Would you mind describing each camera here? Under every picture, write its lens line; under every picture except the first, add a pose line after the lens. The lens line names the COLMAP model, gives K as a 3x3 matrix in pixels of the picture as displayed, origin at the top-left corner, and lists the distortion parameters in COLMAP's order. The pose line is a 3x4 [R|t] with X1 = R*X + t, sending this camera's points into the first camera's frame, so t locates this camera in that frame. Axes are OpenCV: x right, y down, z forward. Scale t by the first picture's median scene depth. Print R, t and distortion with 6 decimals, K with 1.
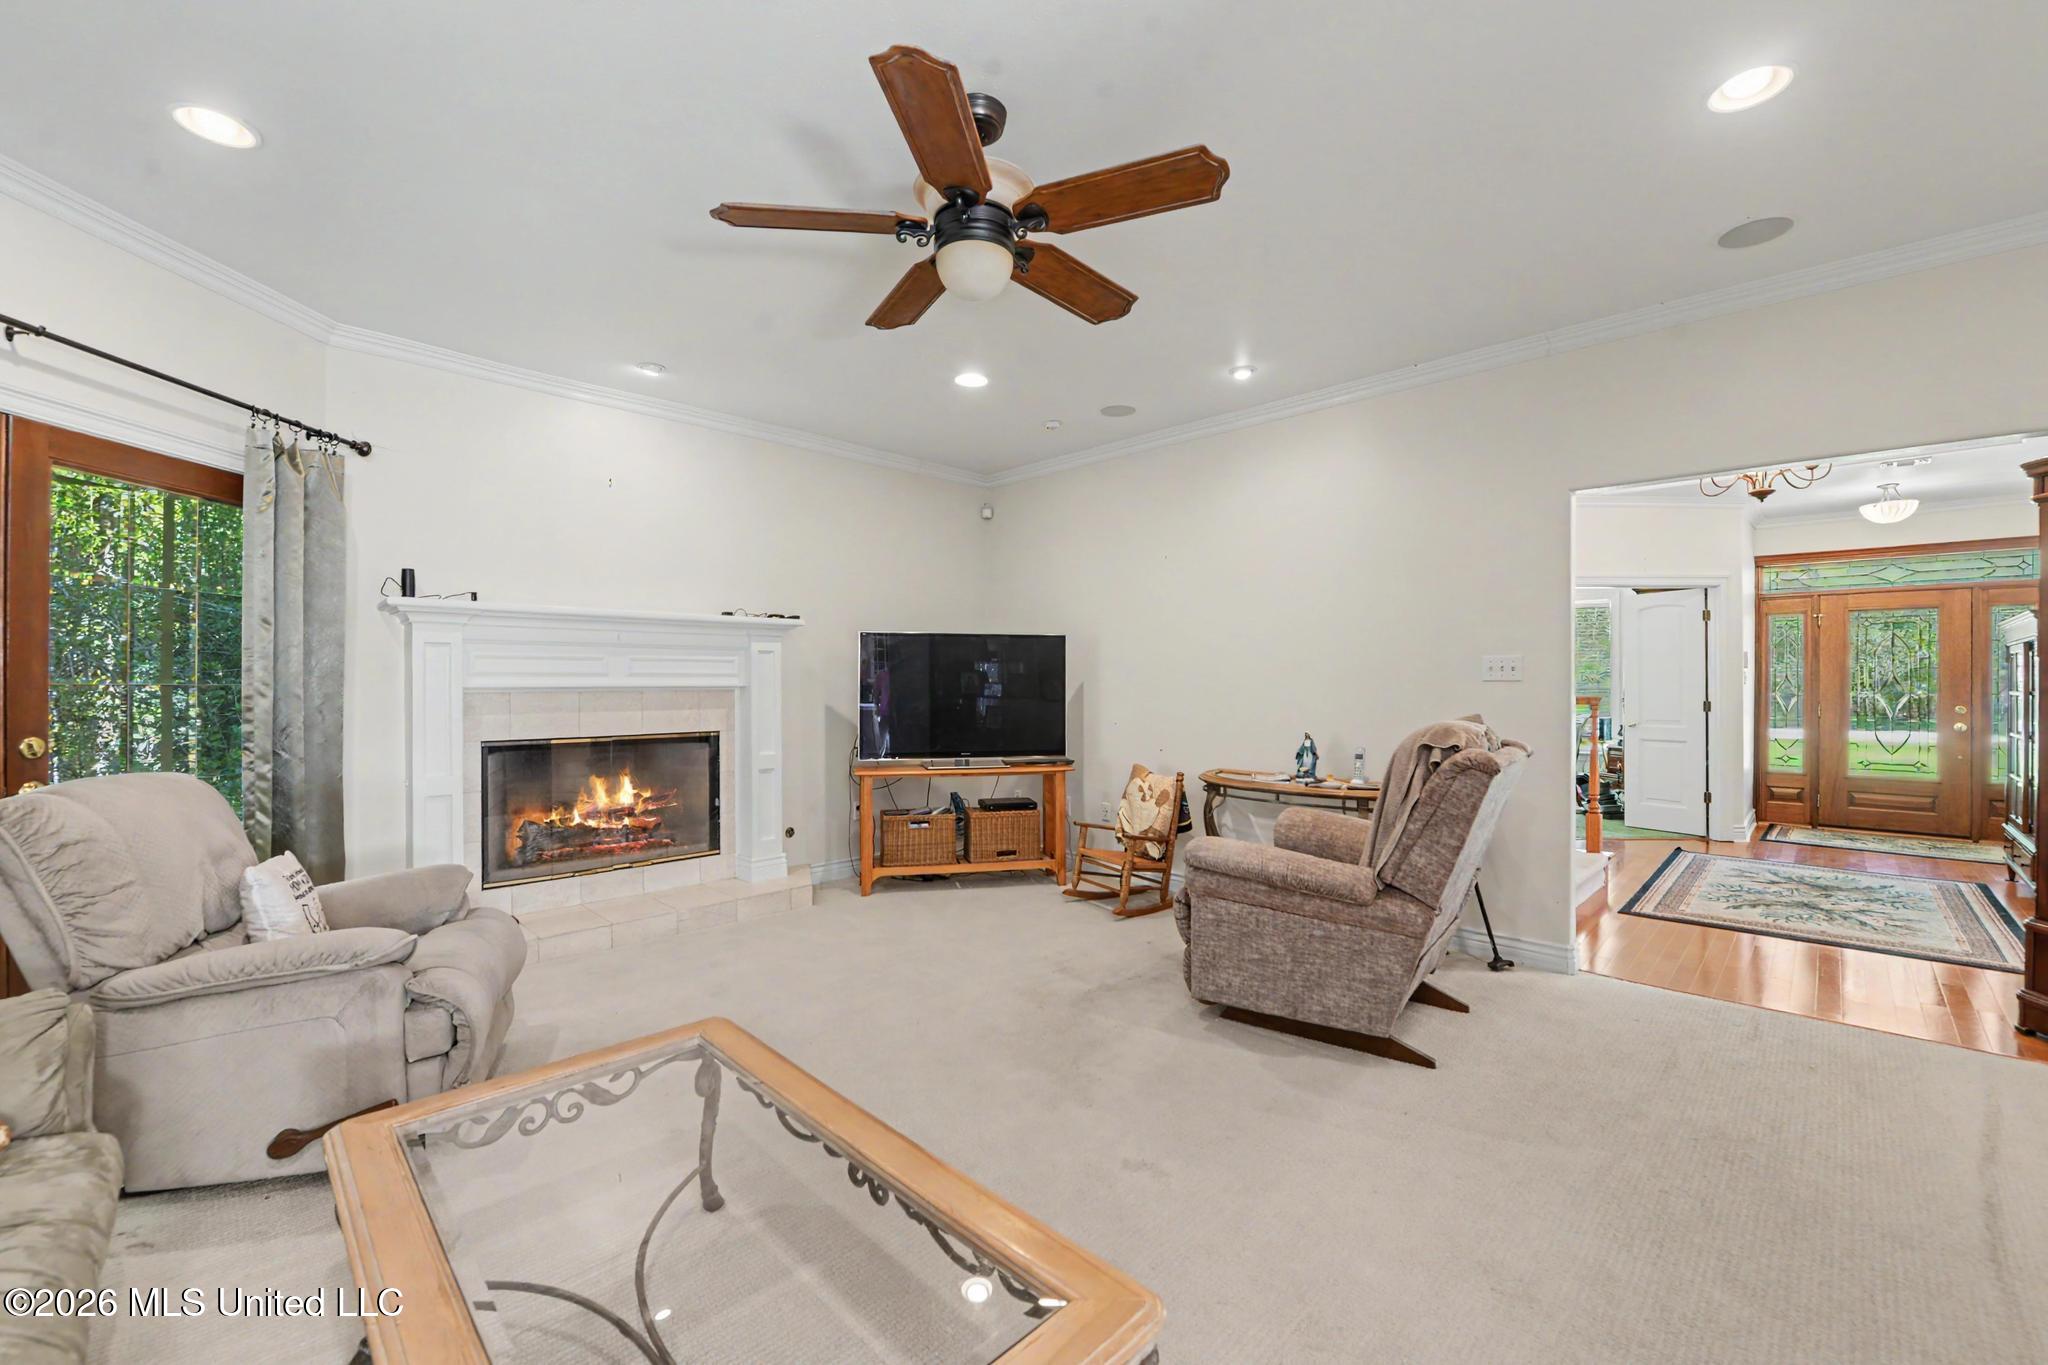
lens RADIAL K [[843.2, 0, 1030.2], [0, 843.2, 697.5], [0, 0, 1]] dist [-0.015713, -0.000229]
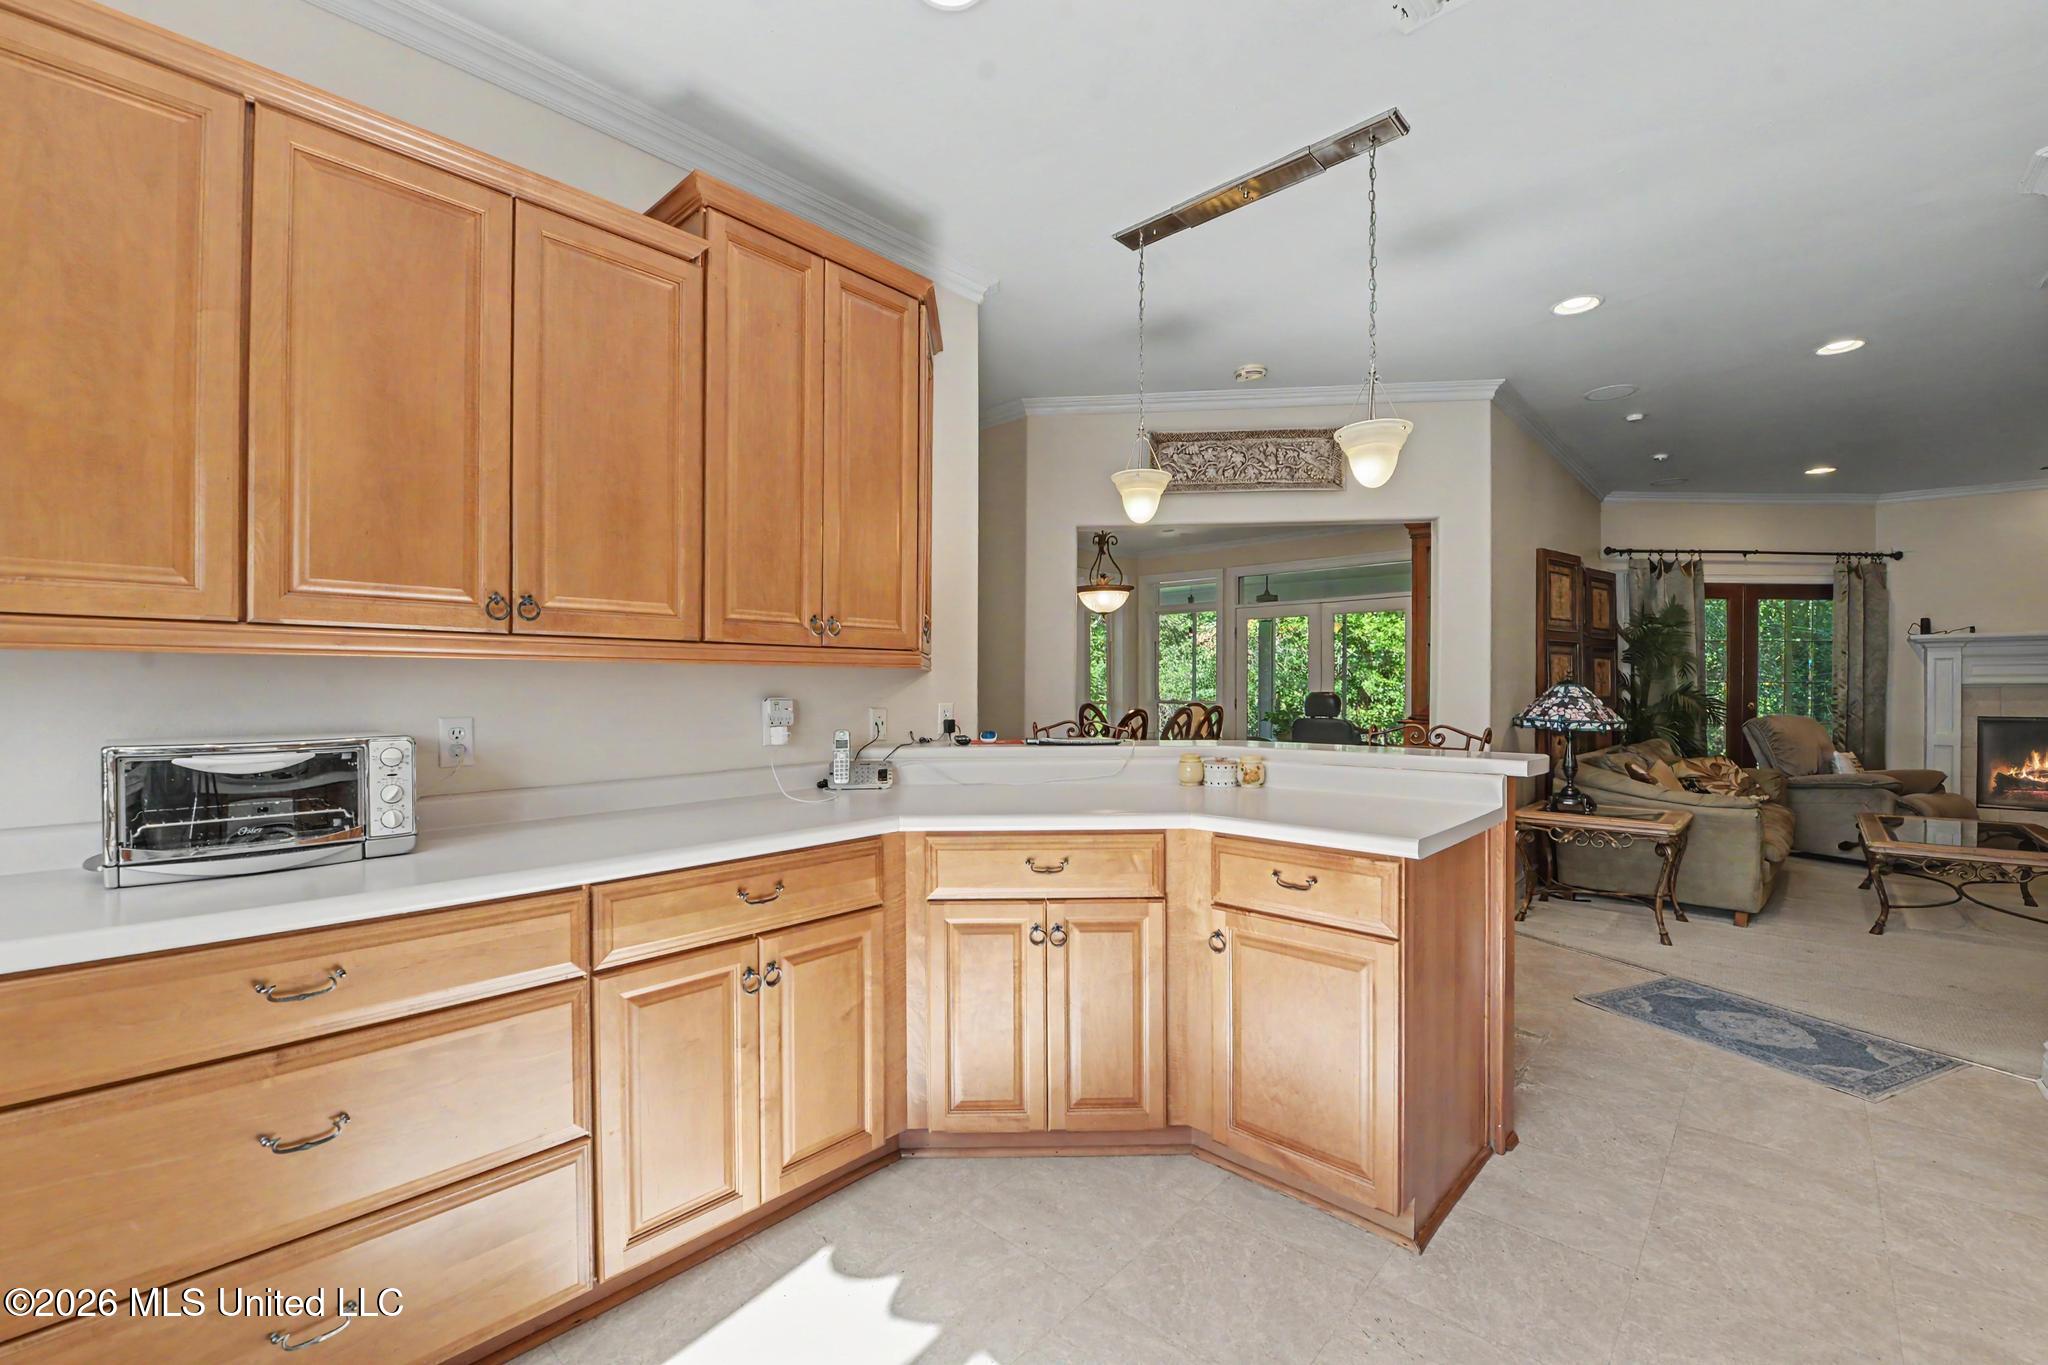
lens RADIAL K [[861.8, 0, 1032.7], [0, 861.8, 687.5], [0, 0, 1]] dist [-0.013074, 0.000005]
pose [[0.060931, -0.001360, -0.998141, 1.025930], [-0.012853, 0.999915, -0.002147, 0.026409], [0.998059, 0.012960, 0.060908, -1.093320]]
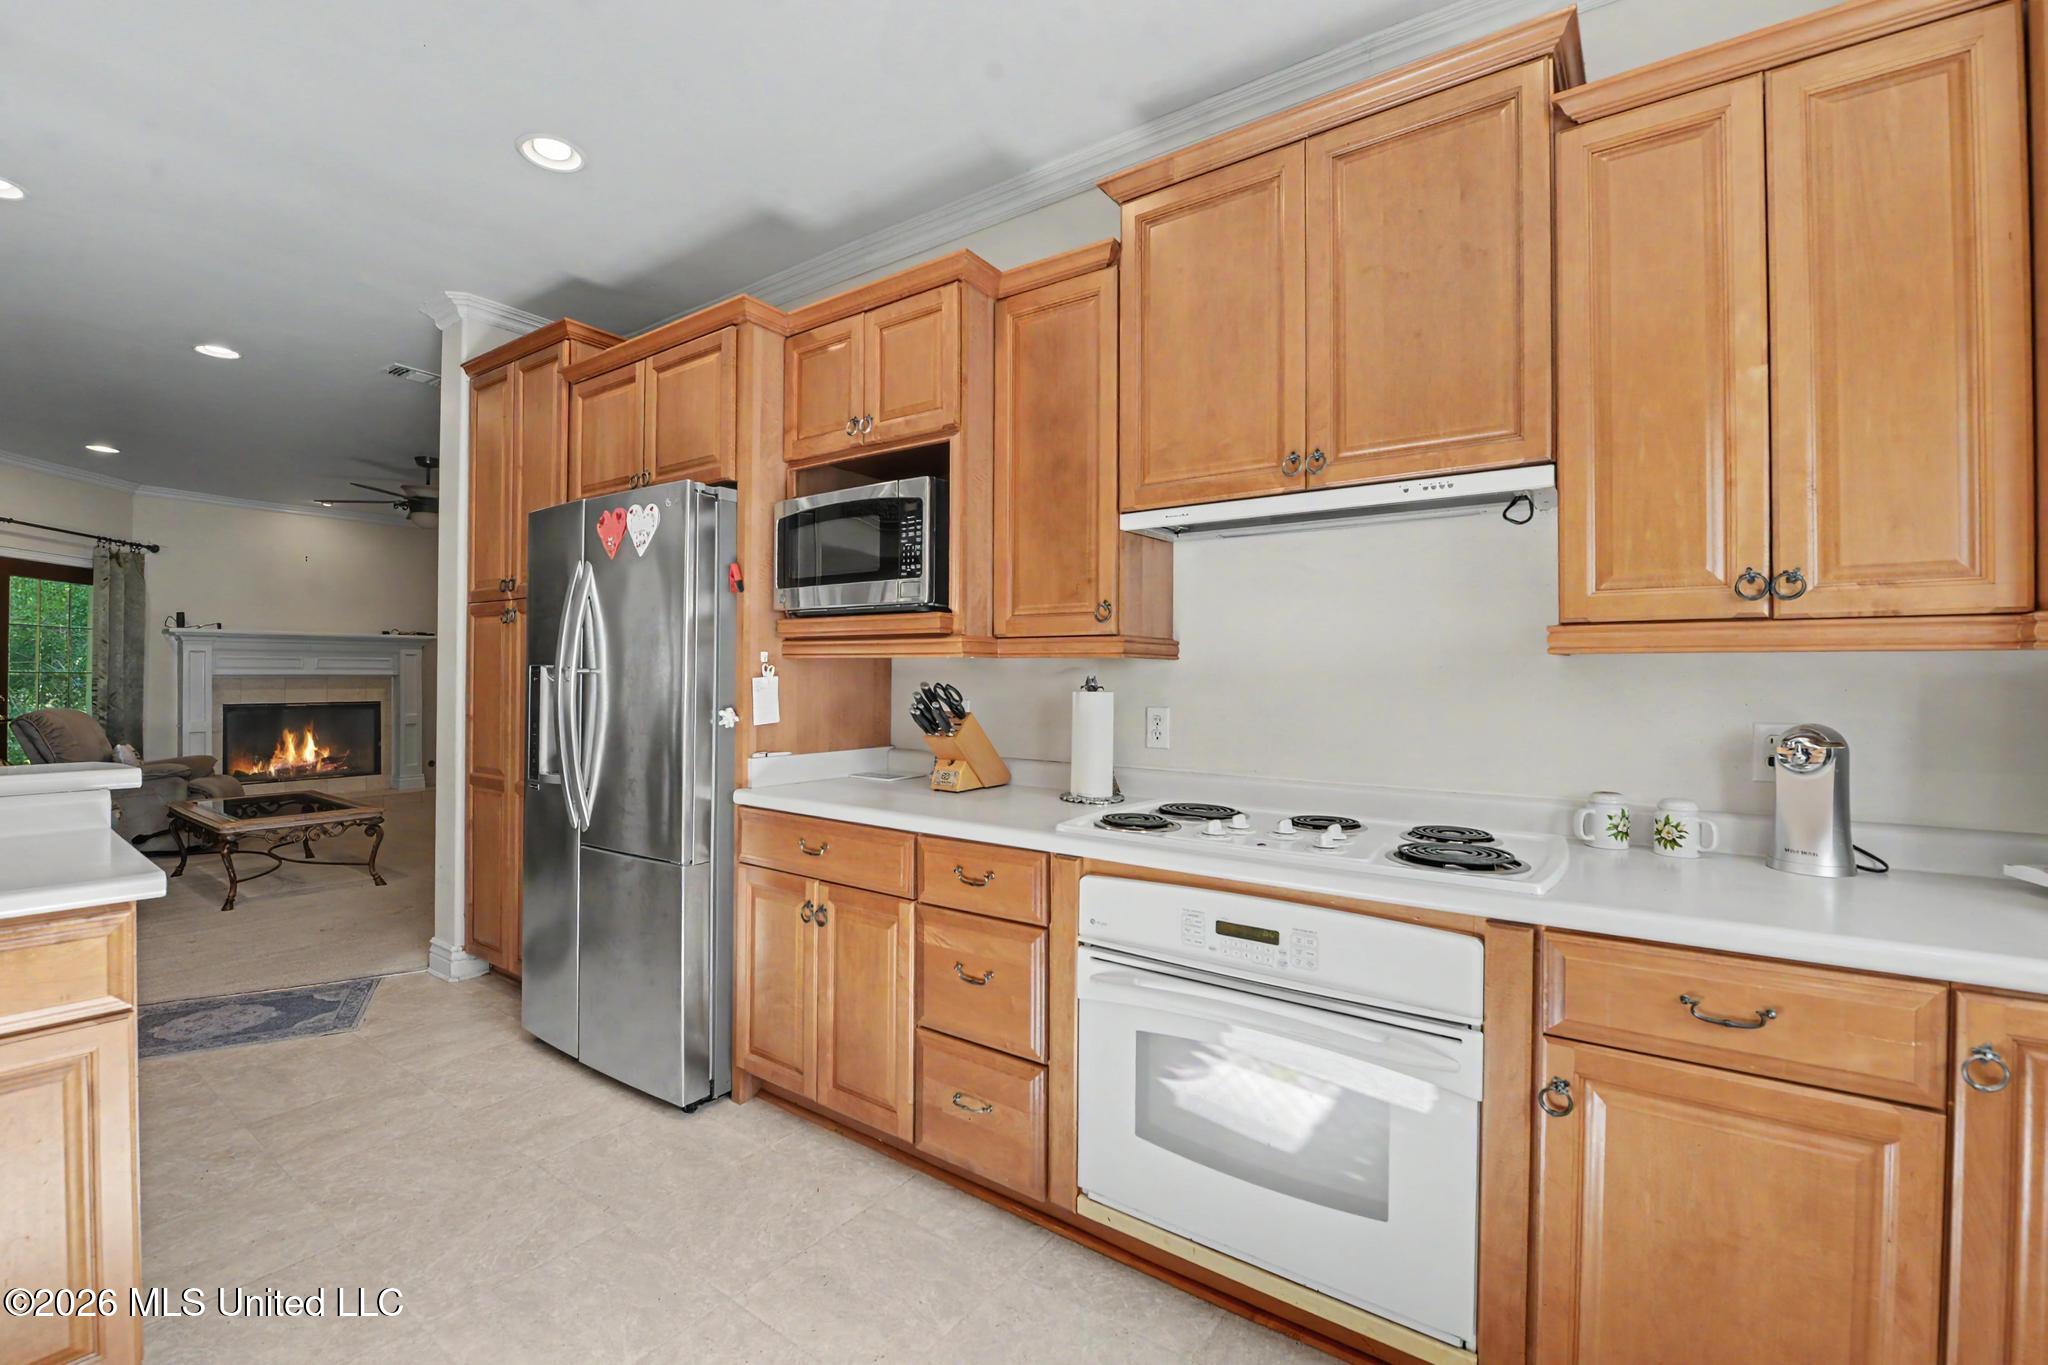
lens RADIAL K [[861.8, 0, 1023.4], [0, 861.8, 675.6], [0, 0, 1]] dist [-0.013074, 0.000005]
pose [[0.985320, 0.002852, 0.170696, 0.860773], [0.000181, 0.999842, -0.017747, 0.026312], [-0.170719, 0.017517, 0.985164, -1.301879]]
